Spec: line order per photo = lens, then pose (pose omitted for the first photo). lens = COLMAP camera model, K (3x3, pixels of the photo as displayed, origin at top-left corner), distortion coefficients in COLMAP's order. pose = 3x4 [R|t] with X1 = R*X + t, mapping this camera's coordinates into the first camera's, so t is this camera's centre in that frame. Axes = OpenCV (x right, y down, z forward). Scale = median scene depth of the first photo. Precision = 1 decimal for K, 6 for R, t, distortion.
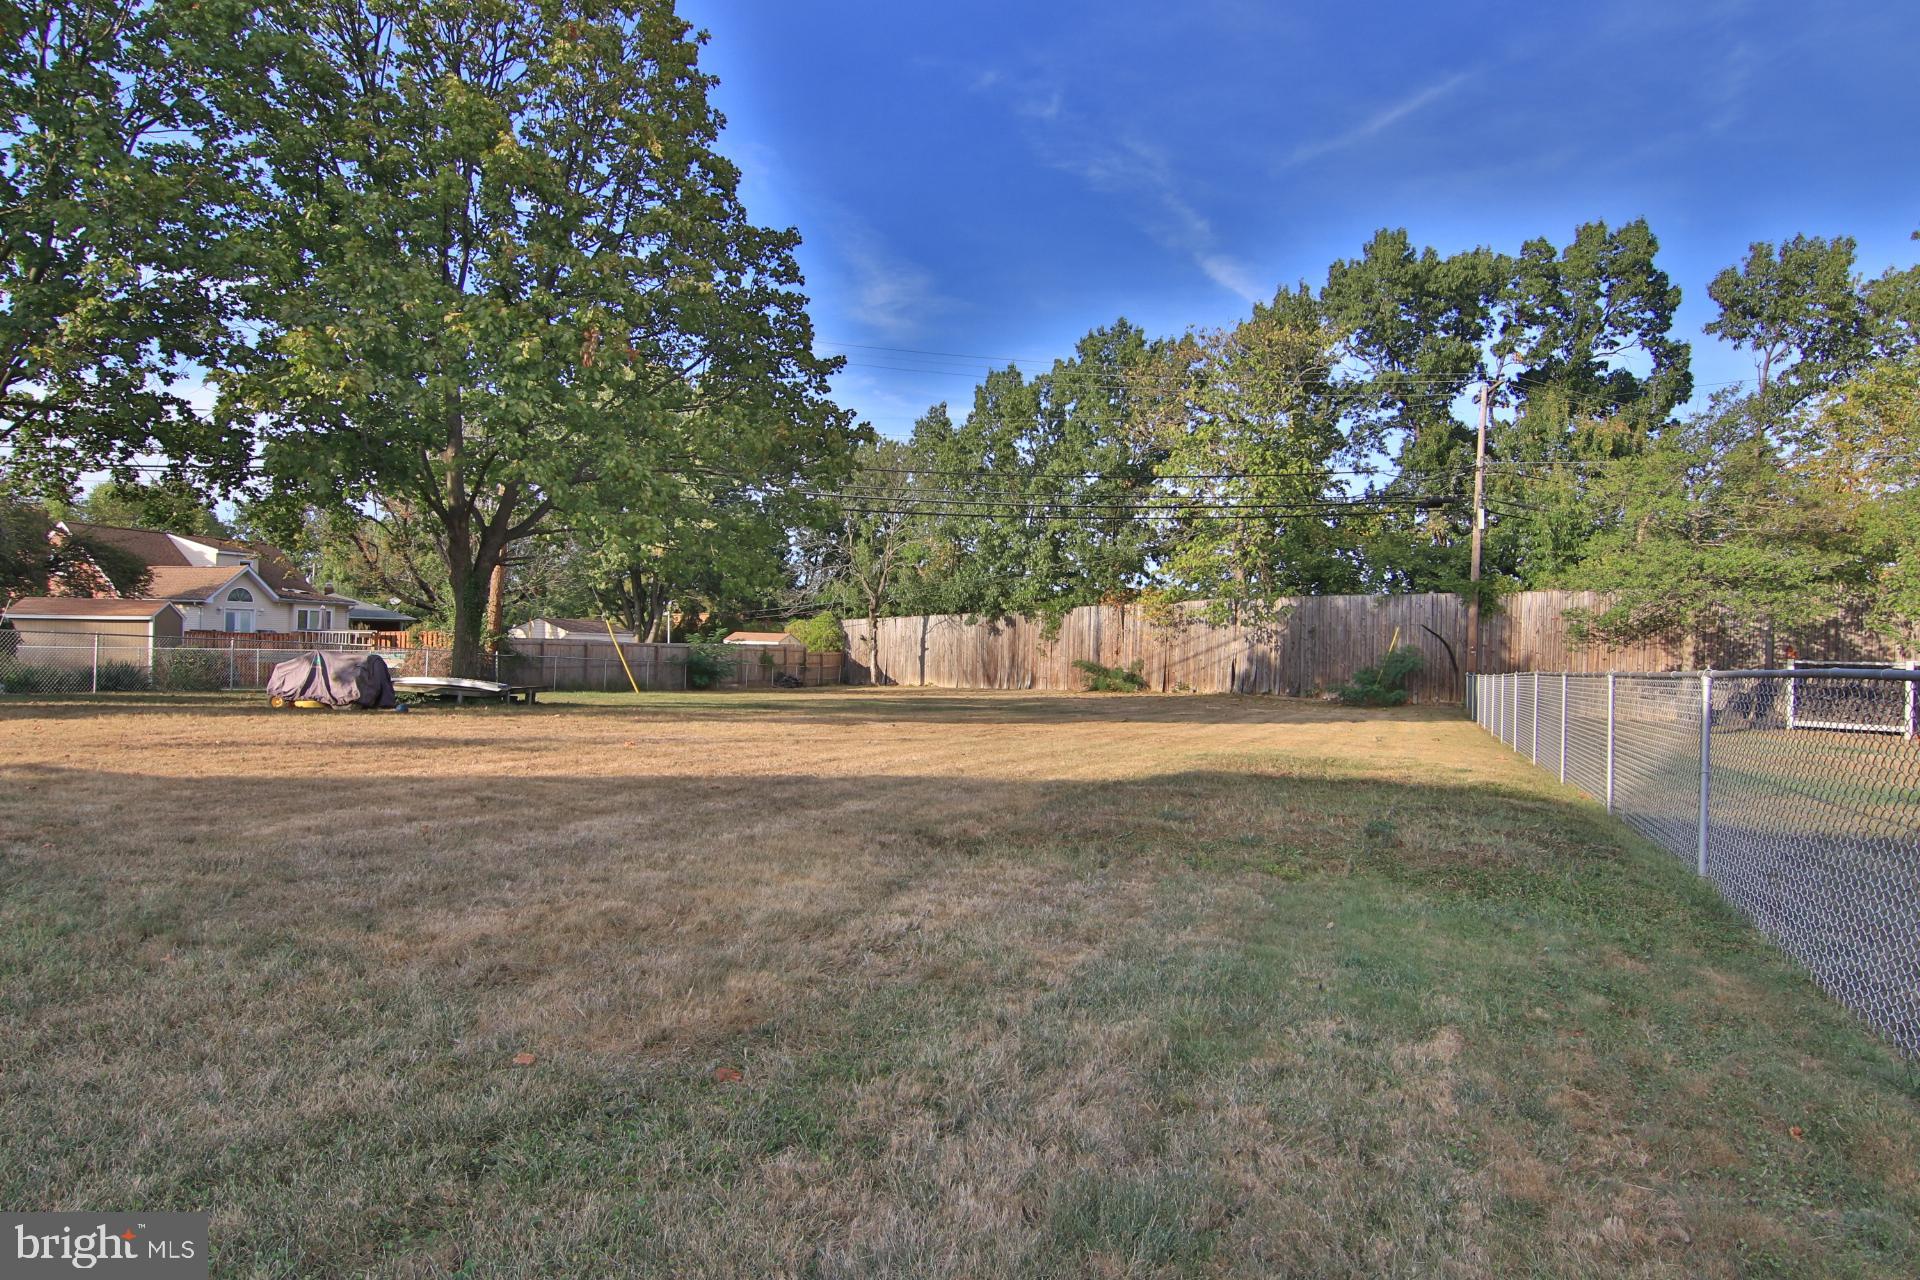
lens RADIAL K [[1090.4, 0, 958.2], [0, 1090.4, 647.0], [0, 0, 1]] dist [-0.002602, -0.014749]
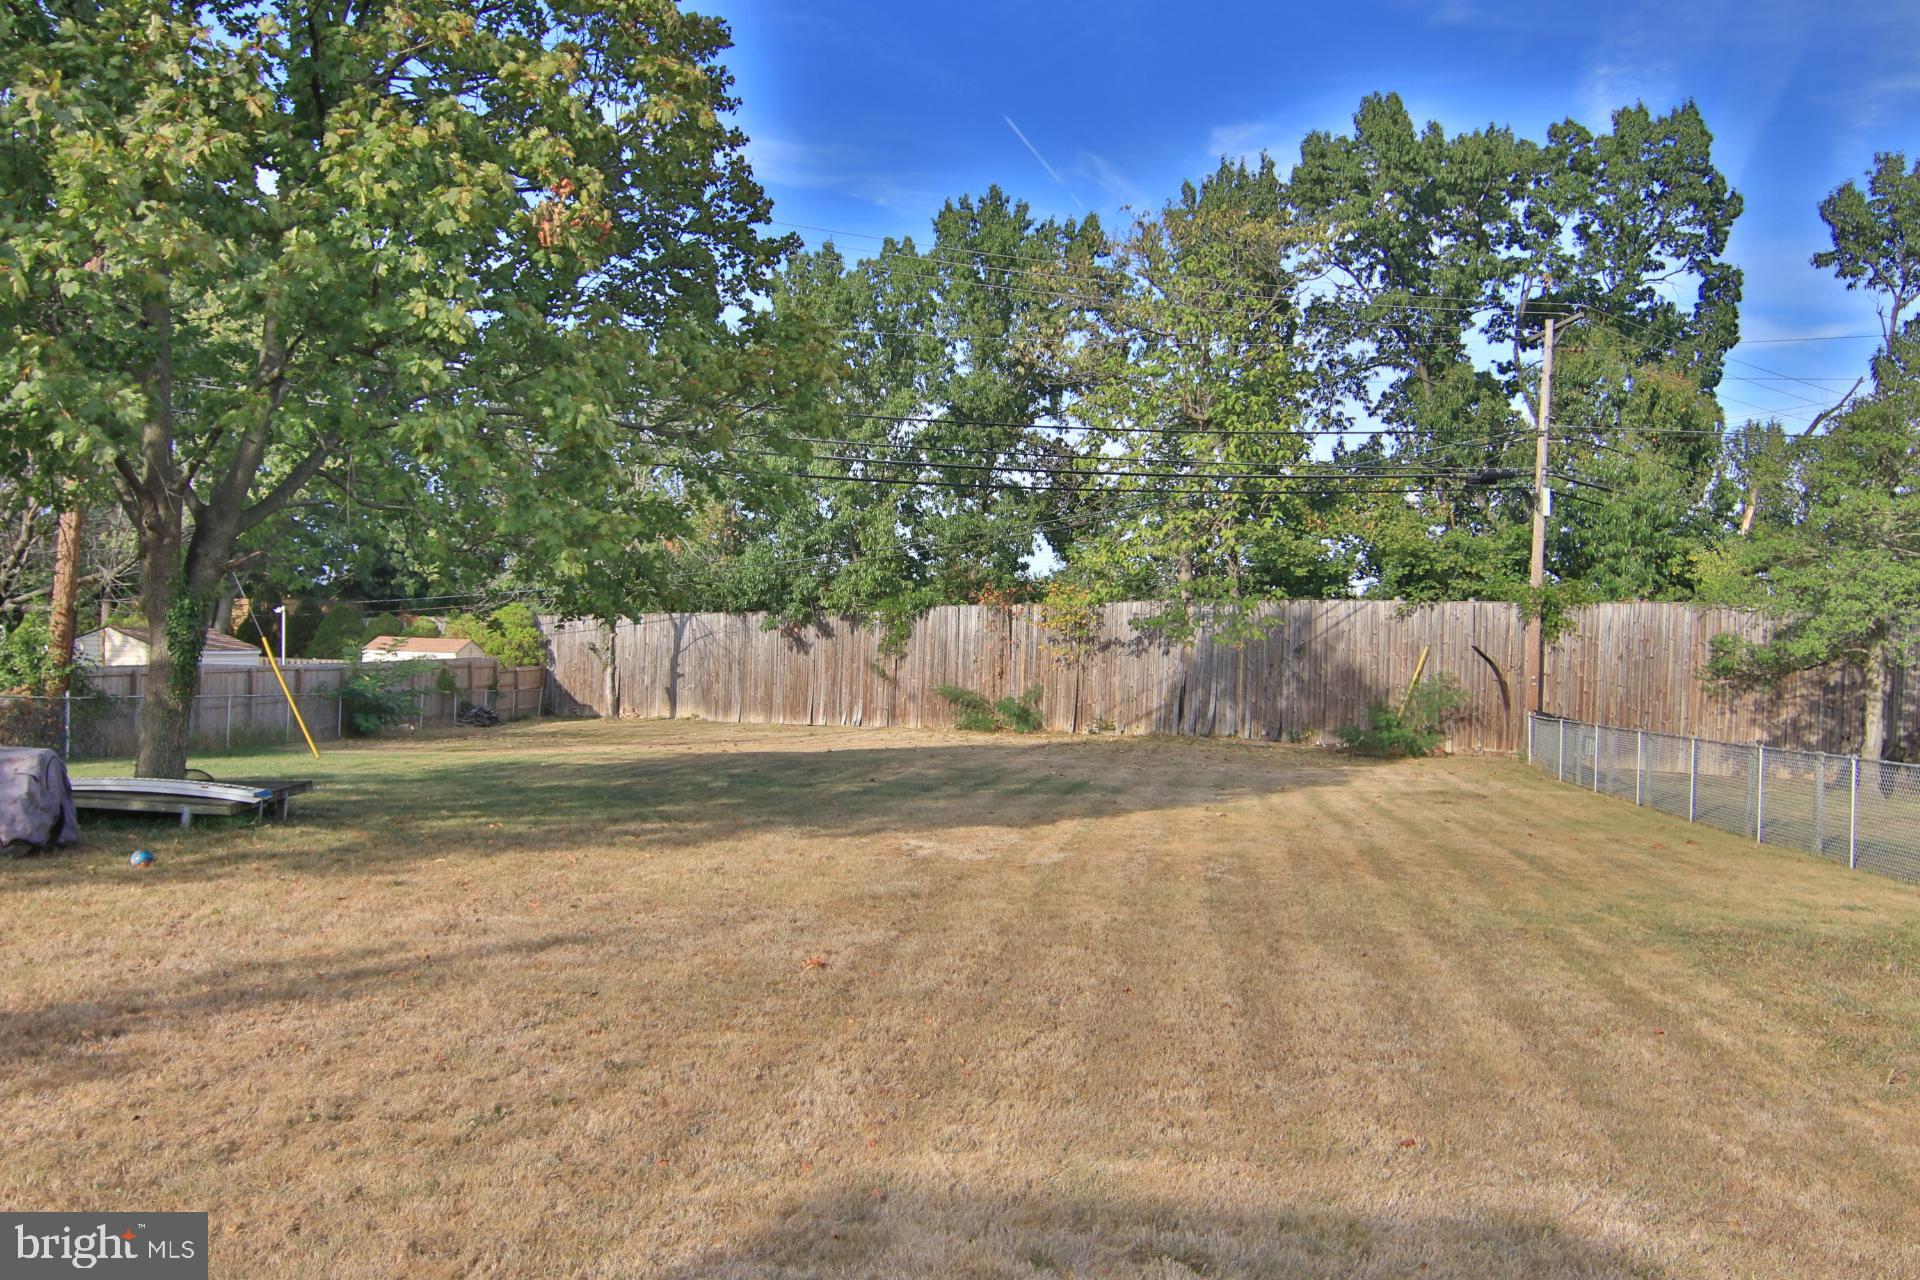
lens RADIAL K [[1546.9, 0, 961.8], [0, 1546.9, 631.9], [0, 0, 1]] dist [0.004950, -0.019853]
pose [[0.971964, 0.005030, 0.235078, -0.159106], [-0.004529, 0.999986, -0.002671, -0.028582], [-0.235088, 0.001531, 0.971973, 0.090179]]
